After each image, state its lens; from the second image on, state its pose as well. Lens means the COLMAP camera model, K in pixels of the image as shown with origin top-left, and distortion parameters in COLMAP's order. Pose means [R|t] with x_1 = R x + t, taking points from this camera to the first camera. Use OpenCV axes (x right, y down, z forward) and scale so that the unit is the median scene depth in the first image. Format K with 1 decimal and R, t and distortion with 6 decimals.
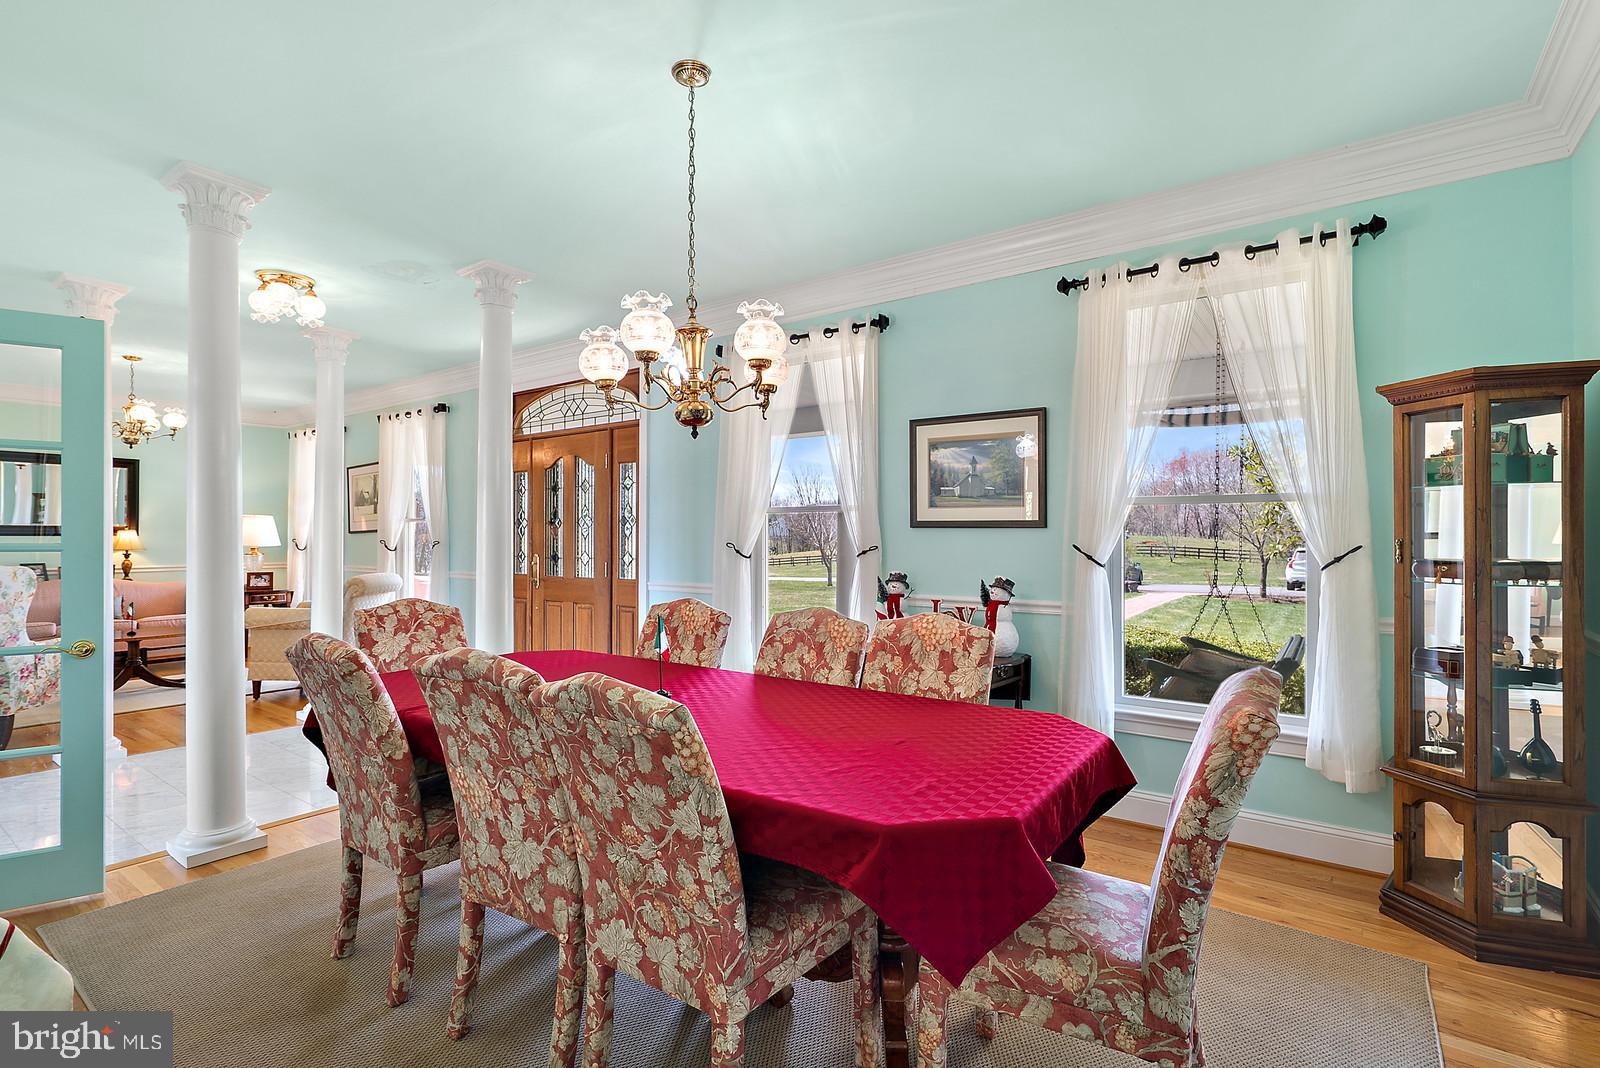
lens RADIAL K [[734.7, 0, 800.0], [0, 734.7, 534.0], [0, 0, 1]] dist [0.001007, 0.000106]
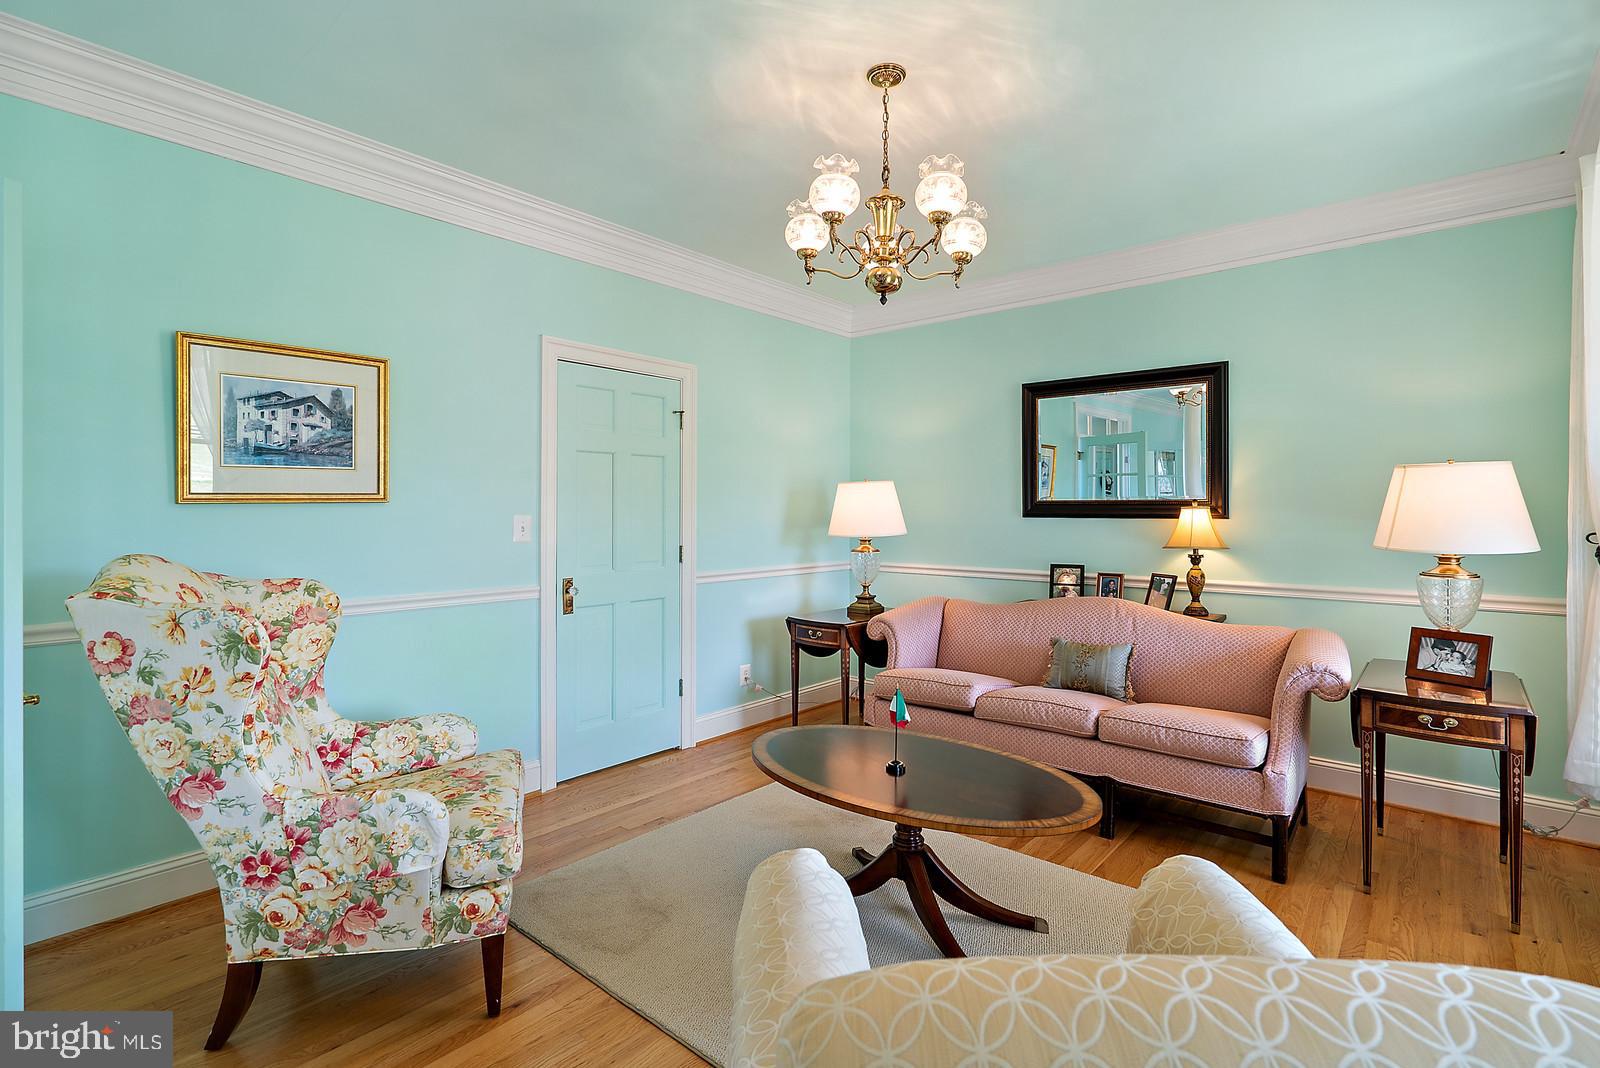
lens RADIAL K [[734.7, 0, 800.0], [0, 734.7, 534.0], [0, 0, 1]] dist [0.001007, 0.000106]
pose [[-0.078458, 0.028270, -0.996516, -0.400832], [0.000430, 0.999599, 0.028324, -0.001923], [0.996917, 0.001794, -0.078439, 0.772246]]
